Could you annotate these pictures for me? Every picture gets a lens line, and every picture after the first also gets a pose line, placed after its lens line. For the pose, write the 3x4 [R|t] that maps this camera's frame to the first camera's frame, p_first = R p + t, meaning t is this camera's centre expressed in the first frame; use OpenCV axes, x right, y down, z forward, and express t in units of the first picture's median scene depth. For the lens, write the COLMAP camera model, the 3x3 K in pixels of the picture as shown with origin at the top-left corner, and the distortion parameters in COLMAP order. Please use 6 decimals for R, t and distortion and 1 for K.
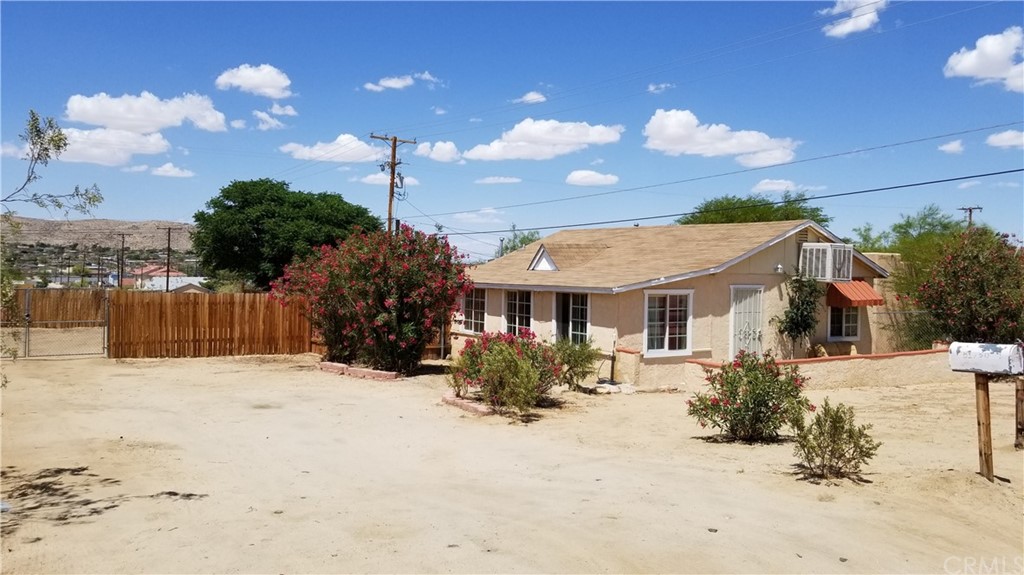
lens RADIAL K [[774.0, 0, 506.0], [0, 774.0, 269.8], [0, 0, 1]] dist [0.030705, -0.078940]
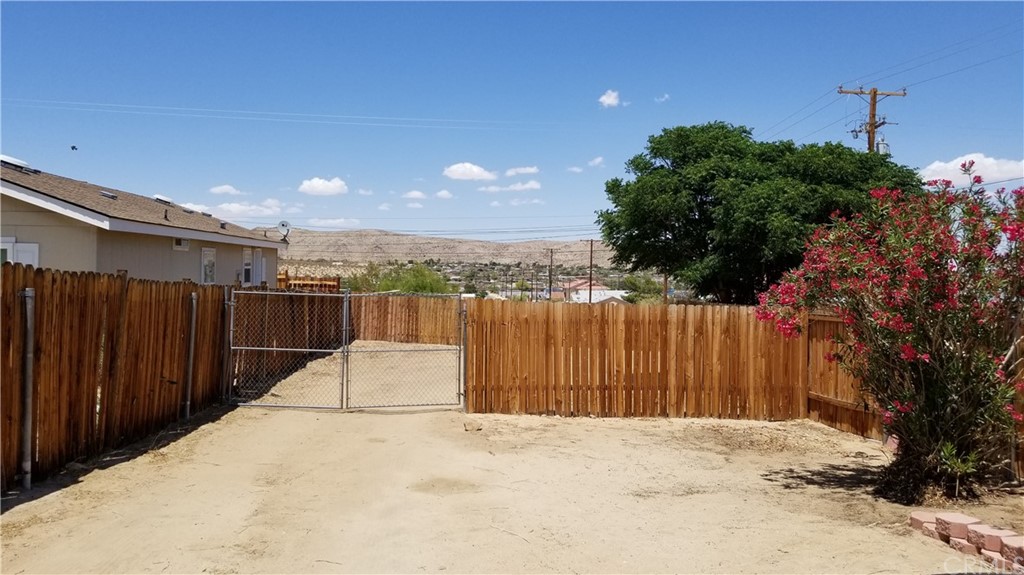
lens RADIAL K [[774.0, 0, 506.0], [0, 774.0, 269.8], [0, 0, 1]] dist [0.030705, -0.078940]
pose [[0.865415, -0.013854, -0.500864, -0.174083], [0.004444, 0.999791, -0.019976, 0.015911], [0.501036, 0.015062, 0.865295, 0.465077]]
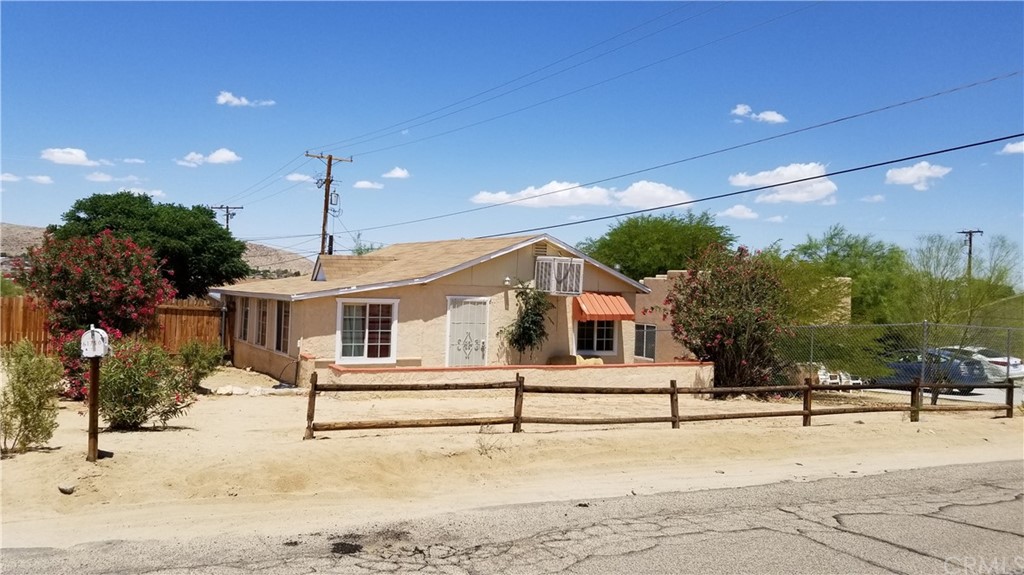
lens RADIAL K [[774.0, 0, 506.0], [0, 774.0, 269.8], [0, 0, 1]] dist [0.030705, -0.078940]
pose [[0.997567, 0.013381, -0.068420, 0.344800], [-0.015215, 0.999537, -0.026355, 0.008744], [0.068036, 0.027332, 0.997308, -0.010474]]
